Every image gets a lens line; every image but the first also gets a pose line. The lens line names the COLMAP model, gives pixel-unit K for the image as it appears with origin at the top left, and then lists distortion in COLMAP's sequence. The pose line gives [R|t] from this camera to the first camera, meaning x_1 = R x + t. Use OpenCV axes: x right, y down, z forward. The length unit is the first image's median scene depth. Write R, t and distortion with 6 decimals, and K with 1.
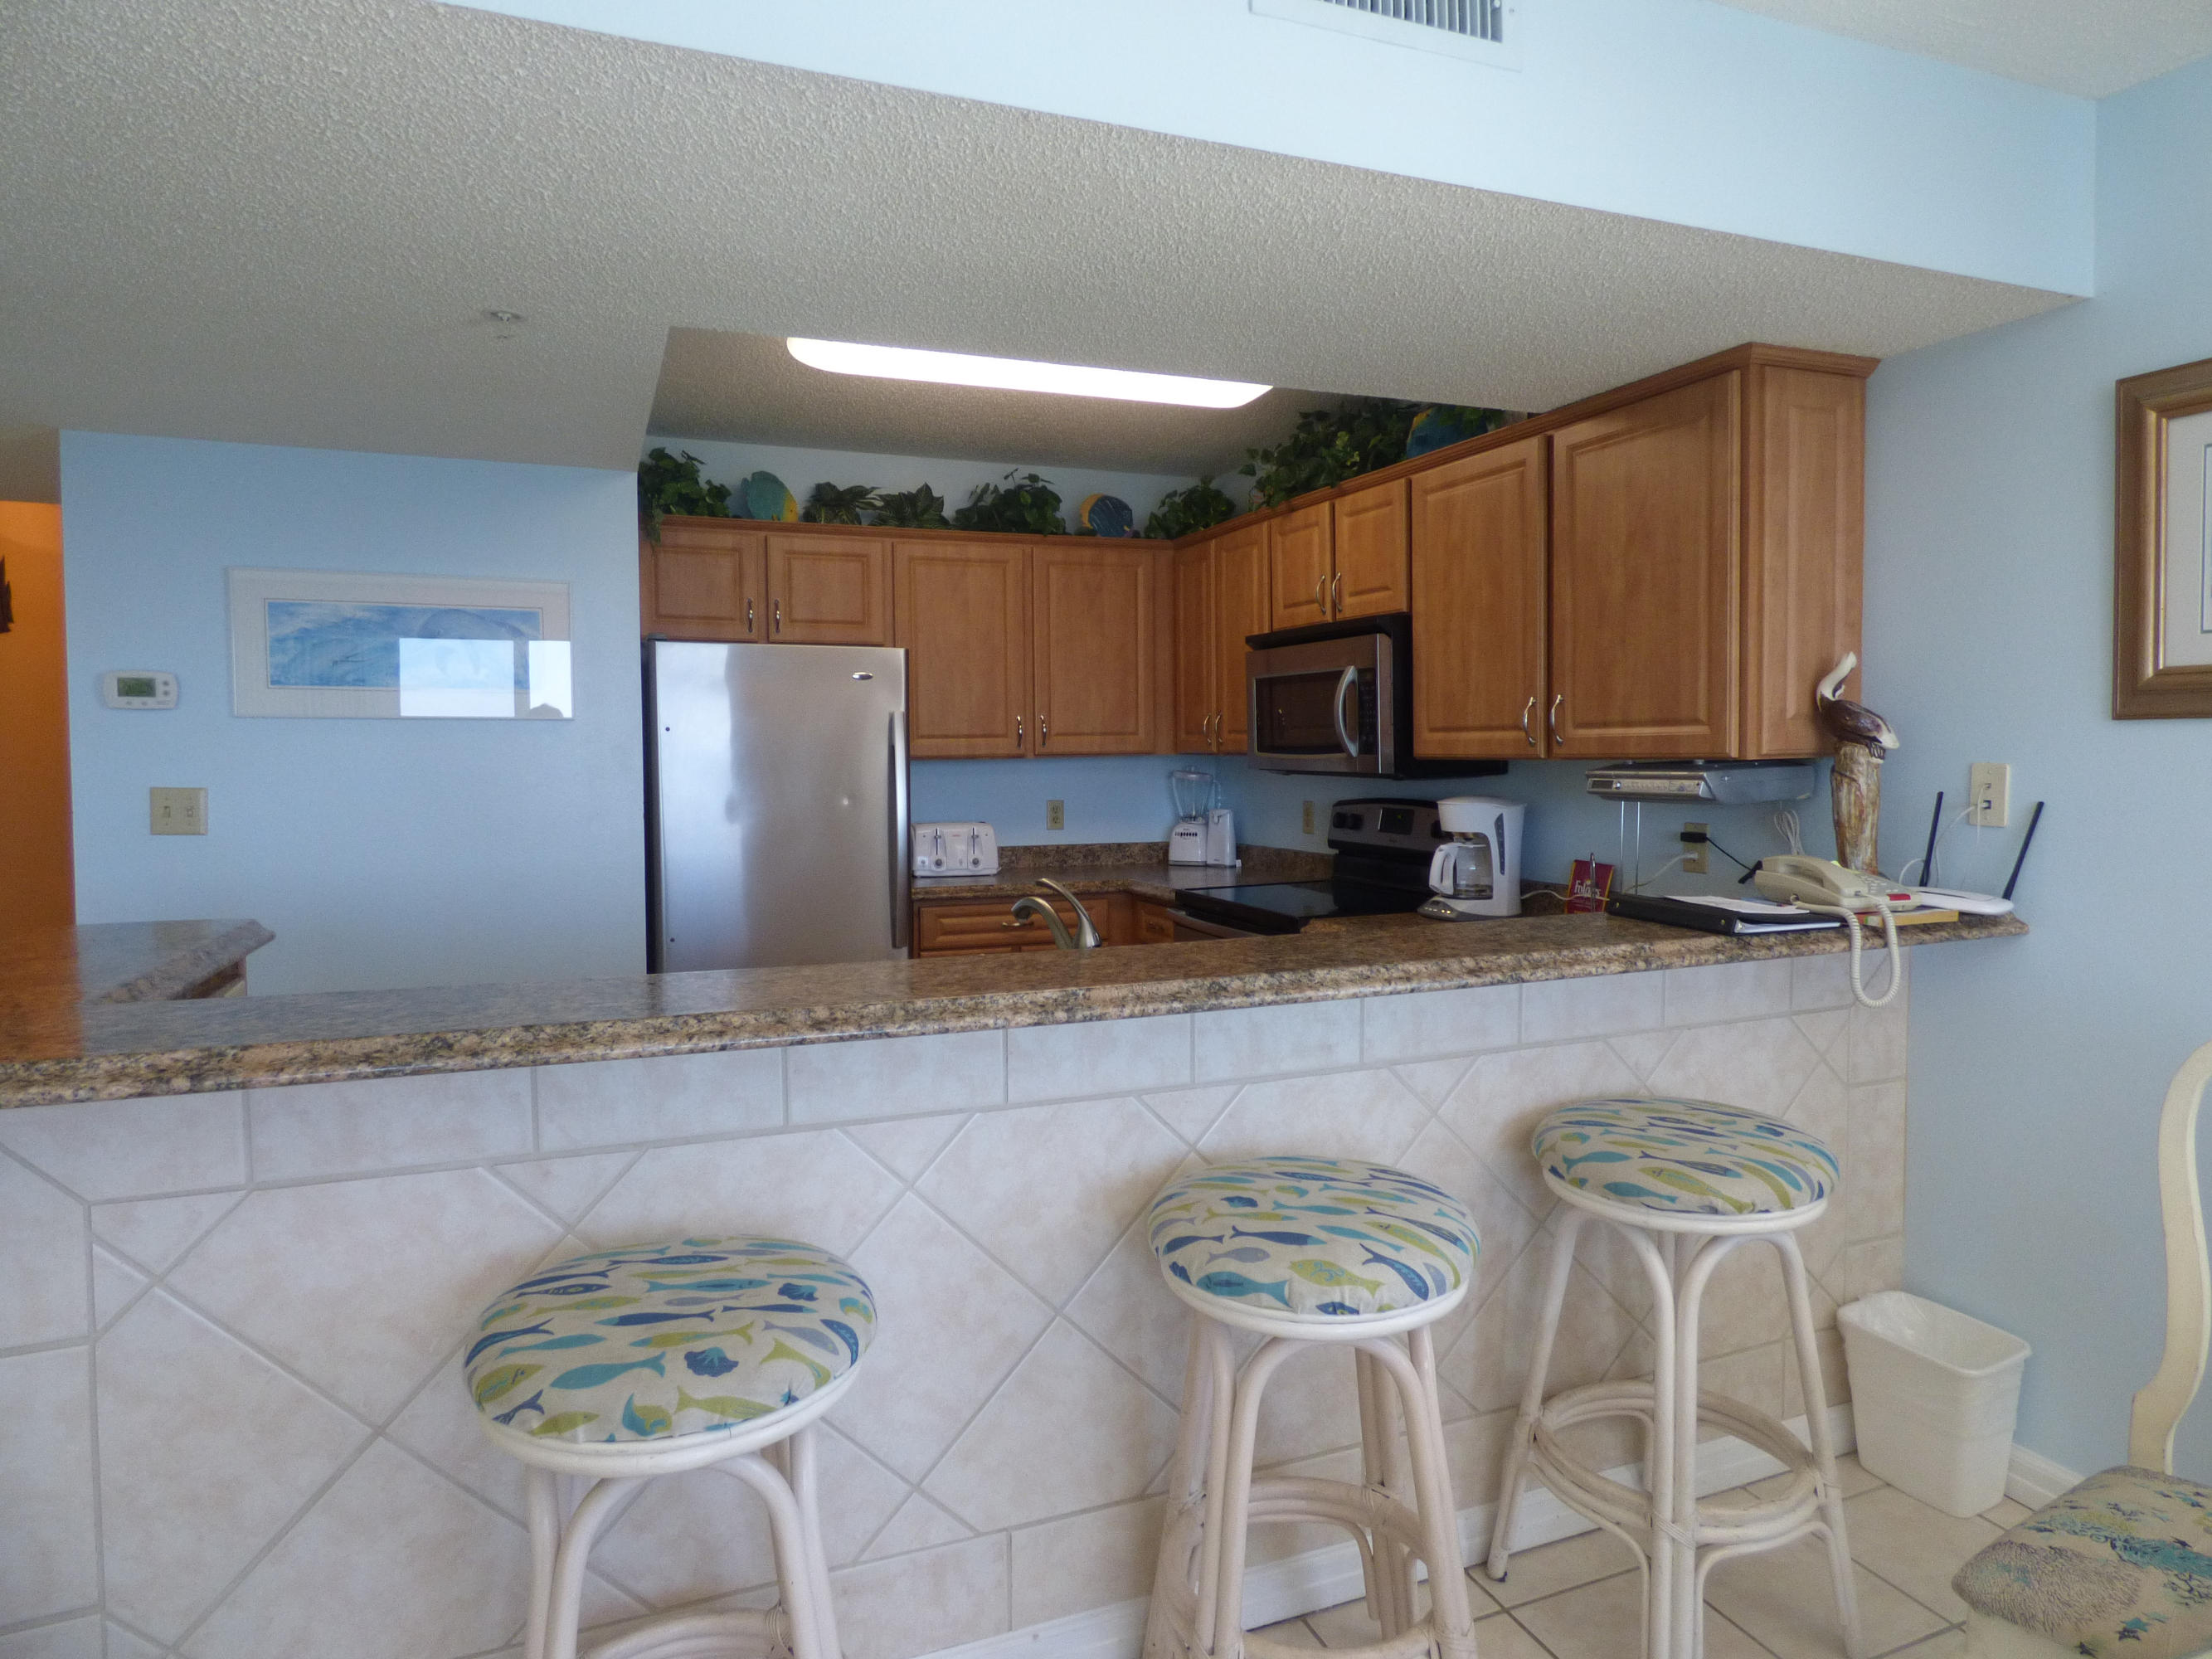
lens RADIAL K [[1336.9, 0, 1113.6], [0, 1336.9, 823.3], [0, 0, 1]] dist [-0.014730, -0.004680]
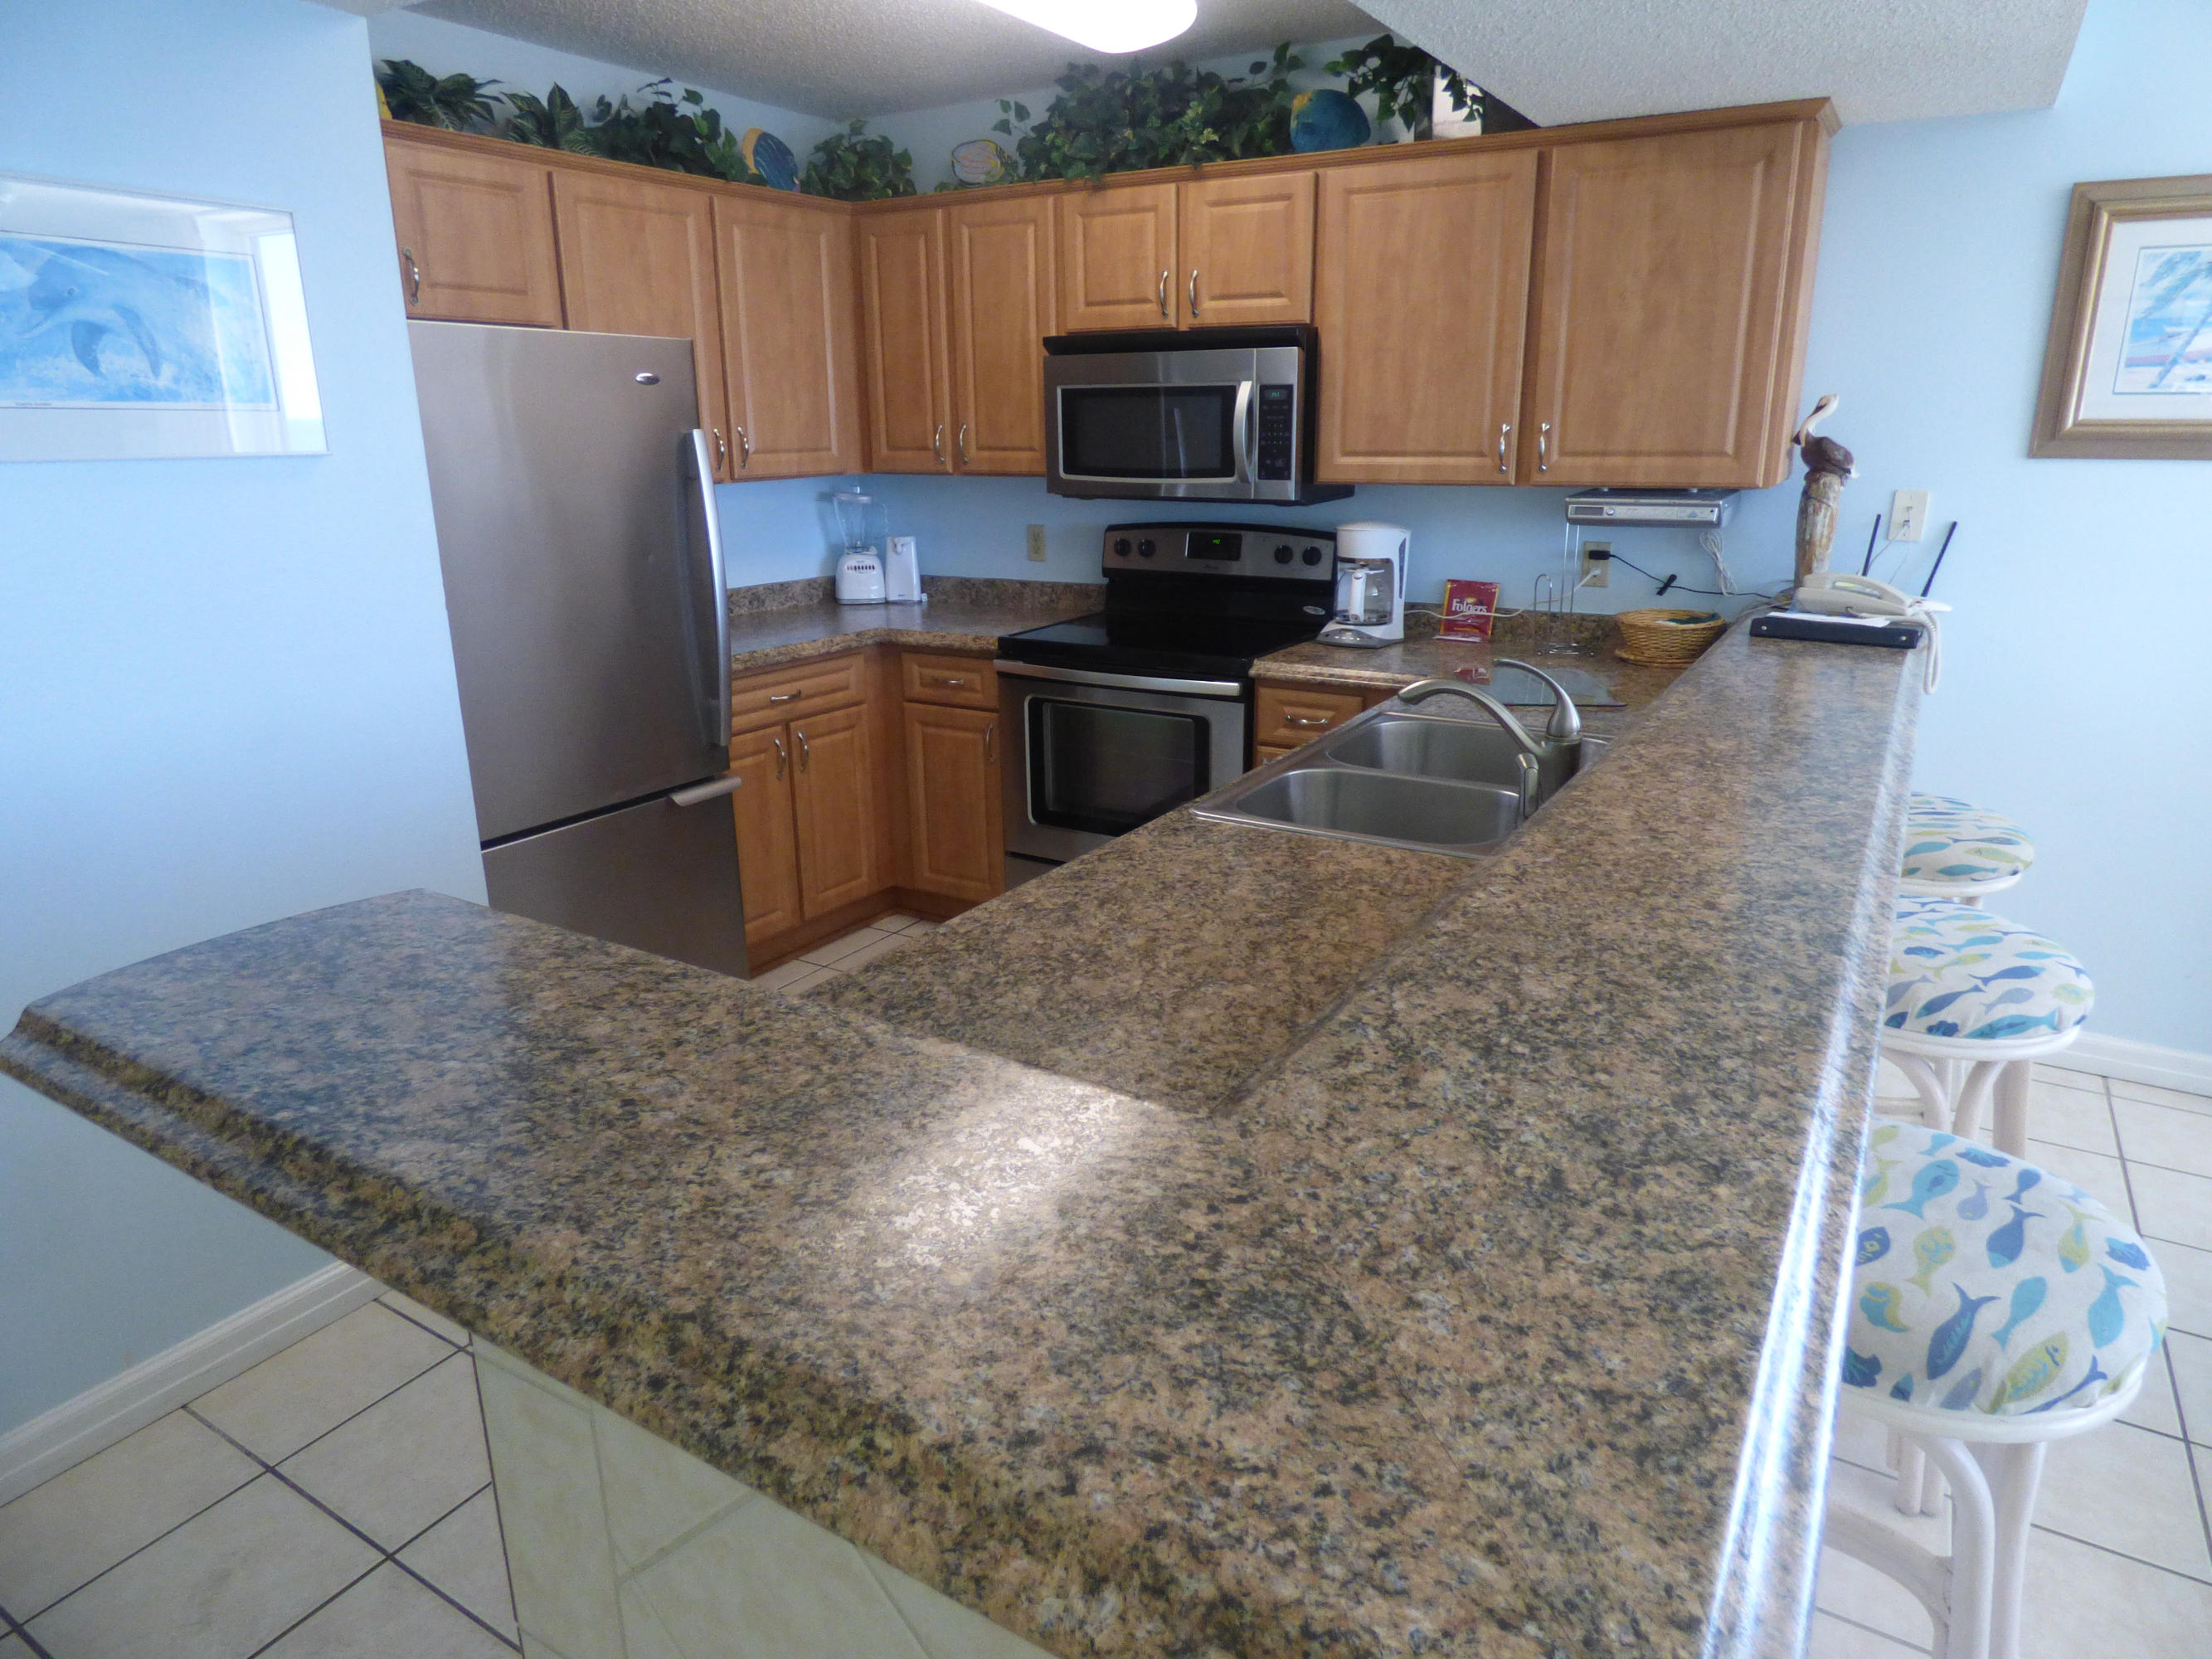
lens RADIAL K [[1336.9, 0, 1114.9], [0, 1336.9, 822.7], [0, 0, 1]] dist [-0.014730, -0.004680]
pose [[0.790255, -0.173255, 0.587775, -0.489465], [0.035989, 0.970664, 0.237730, -0.043665], [-0.611720, -0.166713, 0.773308, 0.286654]]
